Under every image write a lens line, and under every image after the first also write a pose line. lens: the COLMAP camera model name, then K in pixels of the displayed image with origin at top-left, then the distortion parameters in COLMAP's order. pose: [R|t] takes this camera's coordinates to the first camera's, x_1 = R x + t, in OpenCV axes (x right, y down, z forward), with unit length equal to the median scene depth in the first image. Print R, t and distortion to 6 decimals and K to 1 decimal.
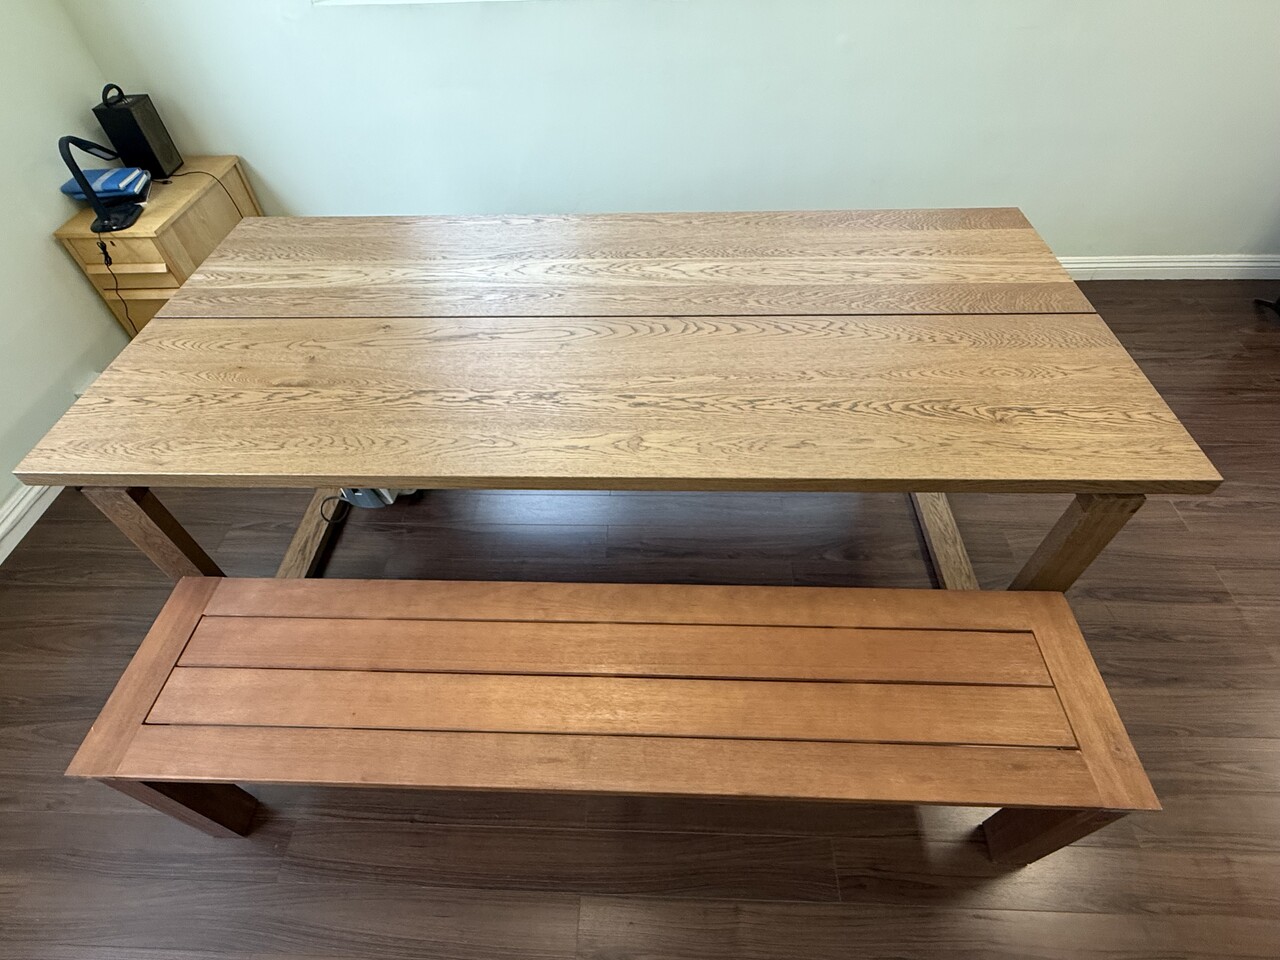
lens RADIAL K [[644.5, 0, 639.0], [0, 644.5, 481.6], [0, 0, 1]] dist [0.002232, -0.000800]
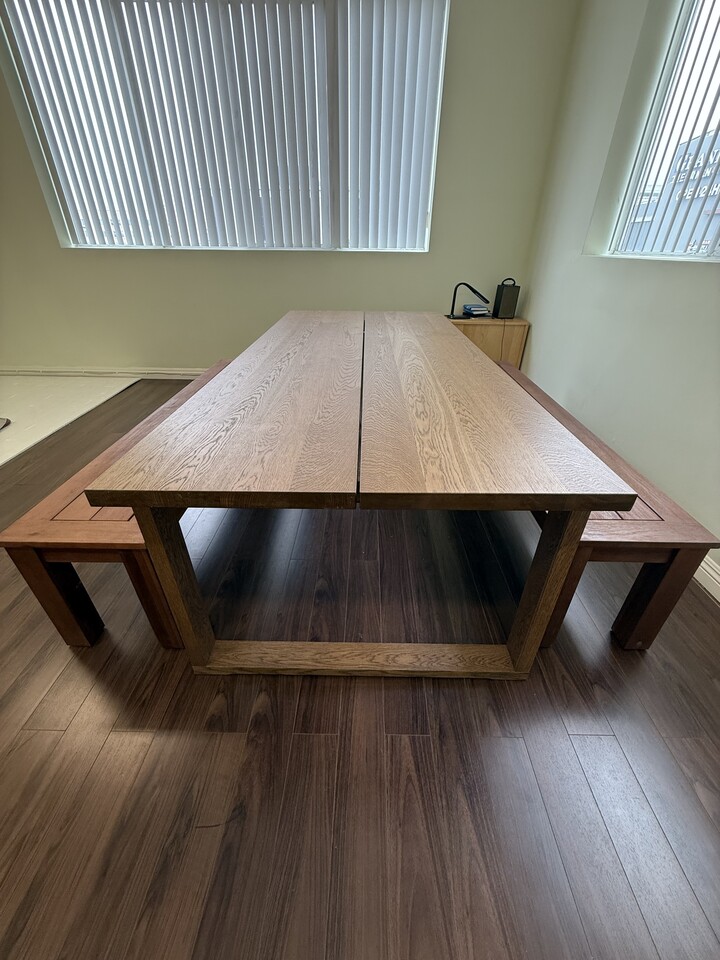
lens RADIAL K [[381.4, 0, 359.2], [0, 381.4, 475.9], [0, 0, 1]] dist [0.001307, -0.000550]
pose [[0.014519, 0.542793, -0.839741, 1.253473], [-0.750704, 0.560666, 0.349425, -0.502984], [0.660479, 0.625324, 0.415617, 0.899635]]
